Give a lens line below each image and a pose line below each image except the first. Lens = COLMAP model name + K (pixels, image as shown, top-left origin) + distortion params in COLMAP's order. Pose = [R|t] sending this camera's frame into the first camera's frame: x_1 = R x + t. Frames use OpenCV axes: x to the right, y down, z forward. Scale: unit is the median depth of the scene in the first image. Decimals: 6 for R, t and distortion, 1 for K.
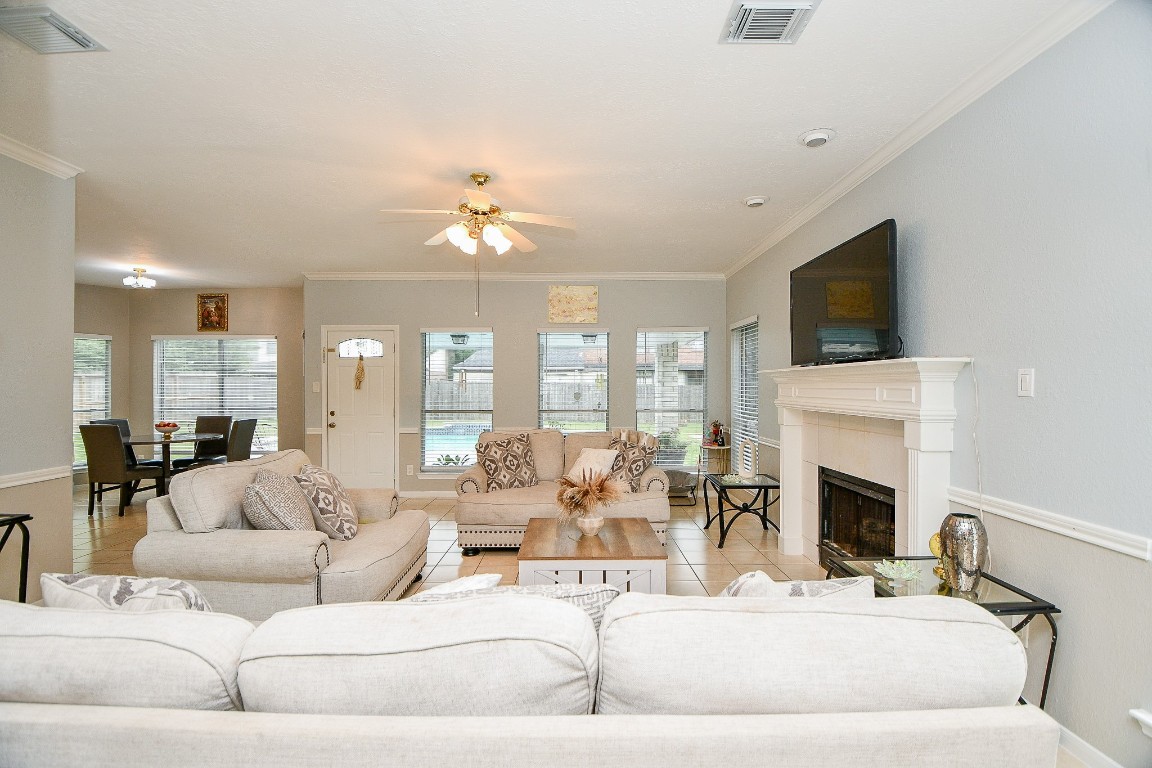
lens RADIAL K [[517.5, 0, 575.1], [0, 517.5, 386.8], [0, 0, 1]] dist [-0.003909, -0.000629]
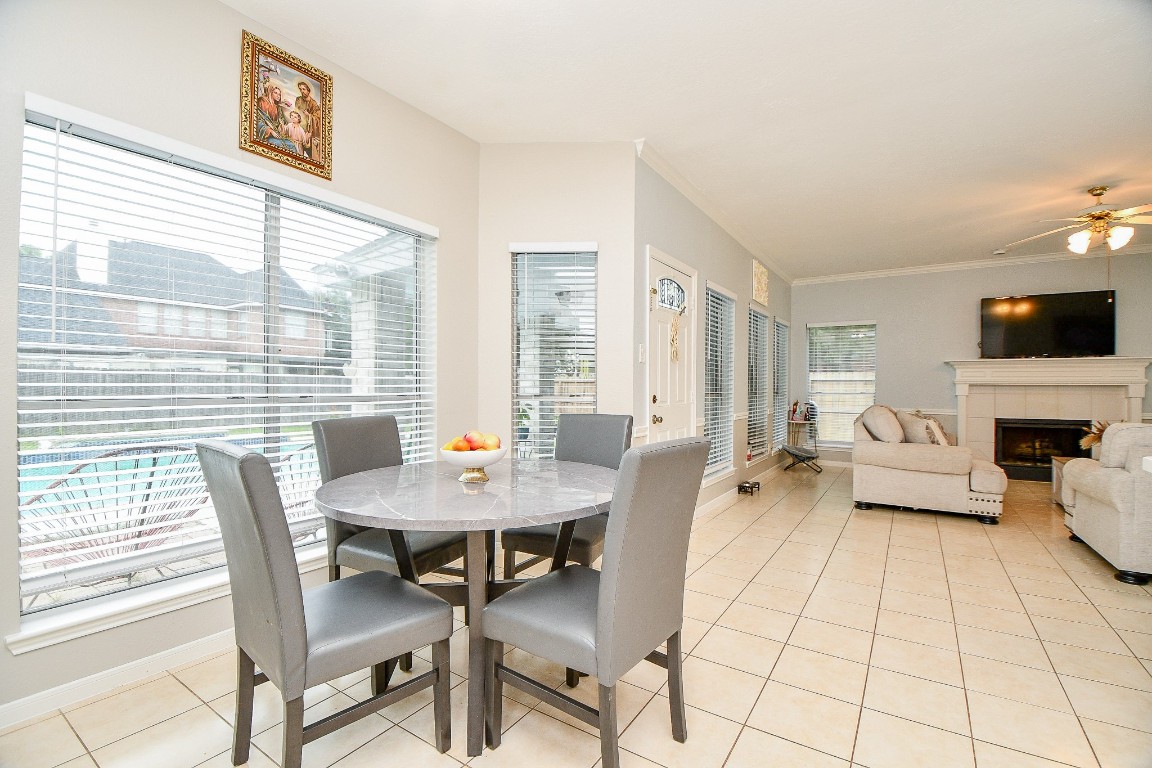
lens RADIAL K [[517.5, 0, 582.8], [0, 517.5, 387.2], [0, 0, 1]] dist [-0.003909, -0.000629]
pose [[0.539701, 0.001978, 0.841854, -0.988727], [-0.009570, 0.999947, 0.003786, 0.036350], [-0.841802, -0.010099, 0.539692, 0.740287]]
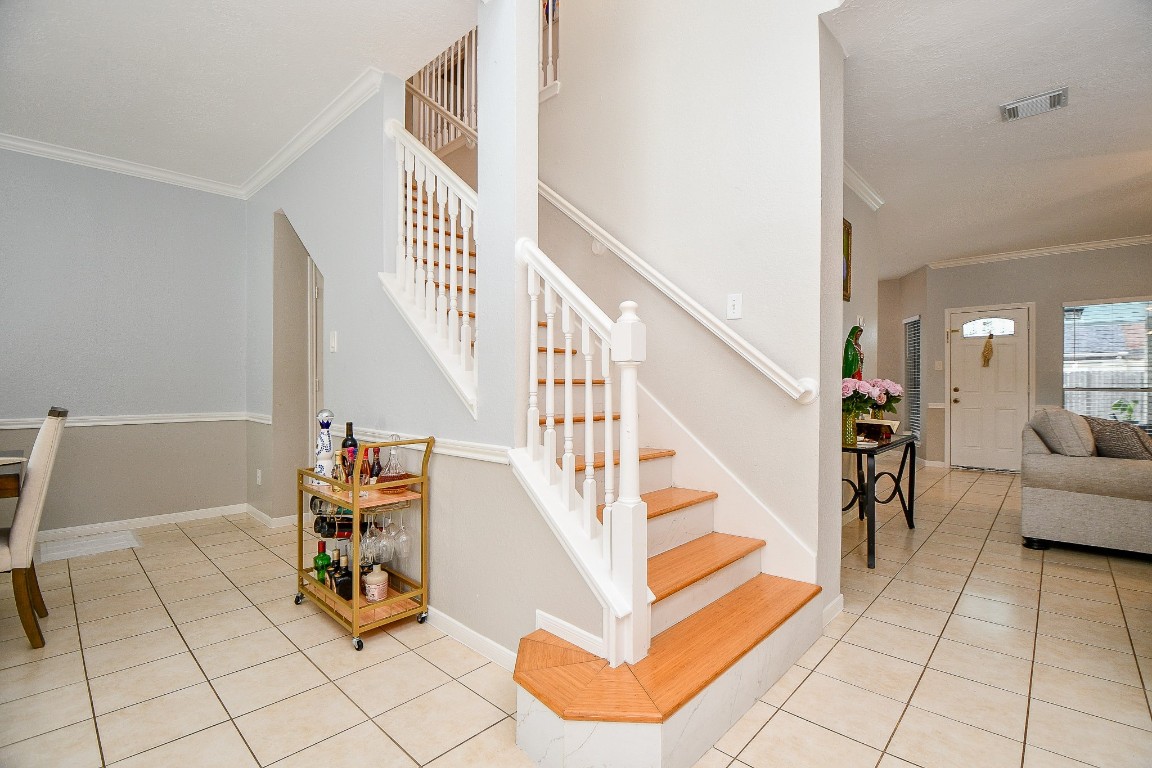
lens RADIAL K [[517.5, 0, 579.1], [0, 517.5, 387.1], [0, 0, 1]] dist [-0.003909, -0.000629]
pose [[0.731596, 0.004593, -0.681723, -0.305440], [-0.001723, 0.999987, 0.004888, 0.041445], [0.681736, -0.002402, 0.731594, -0.317273]]
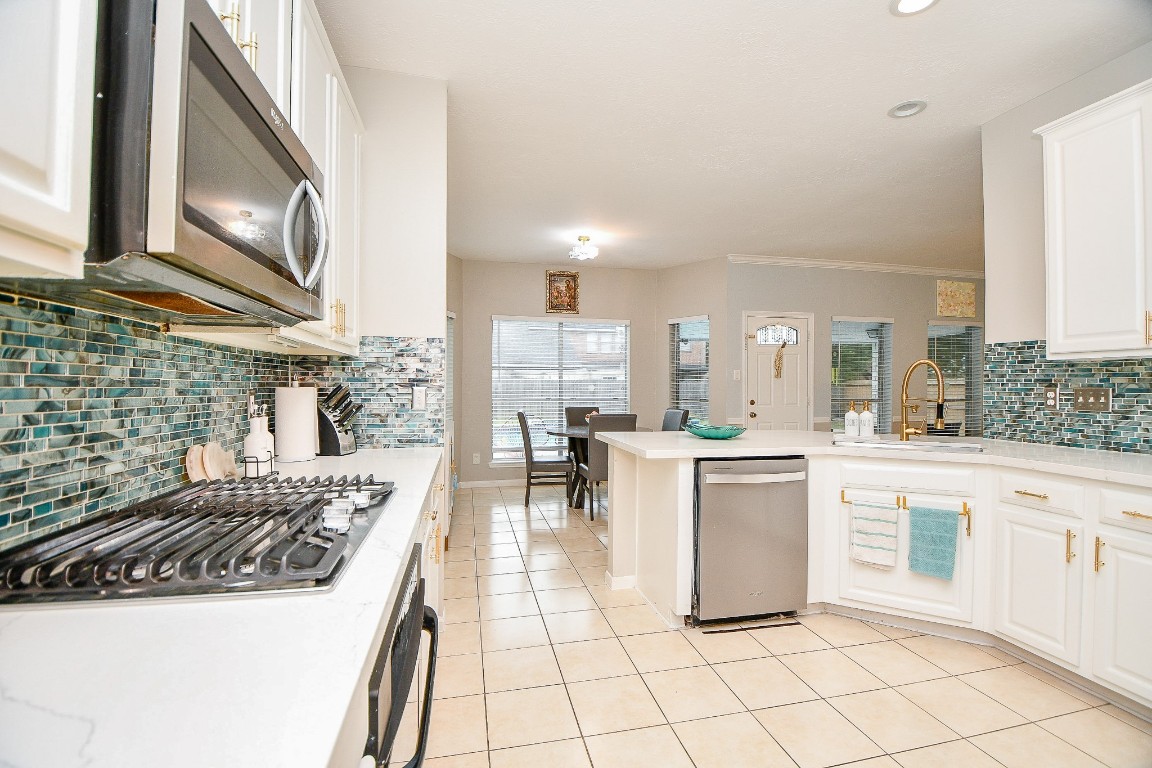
lens RADIAL K [[517.5, 0, 573.0], [0, 517.5, 379.7], [0, 0, 1]] dist [-0.003909, -0.000629]
pose [[0.980805, -0.000566, 0.194993, -0.967435], [-0.000531, 0.999984, 0.005575, 0.004135], [-0.194993, -0.005572, 0.980789, 0.120297]]
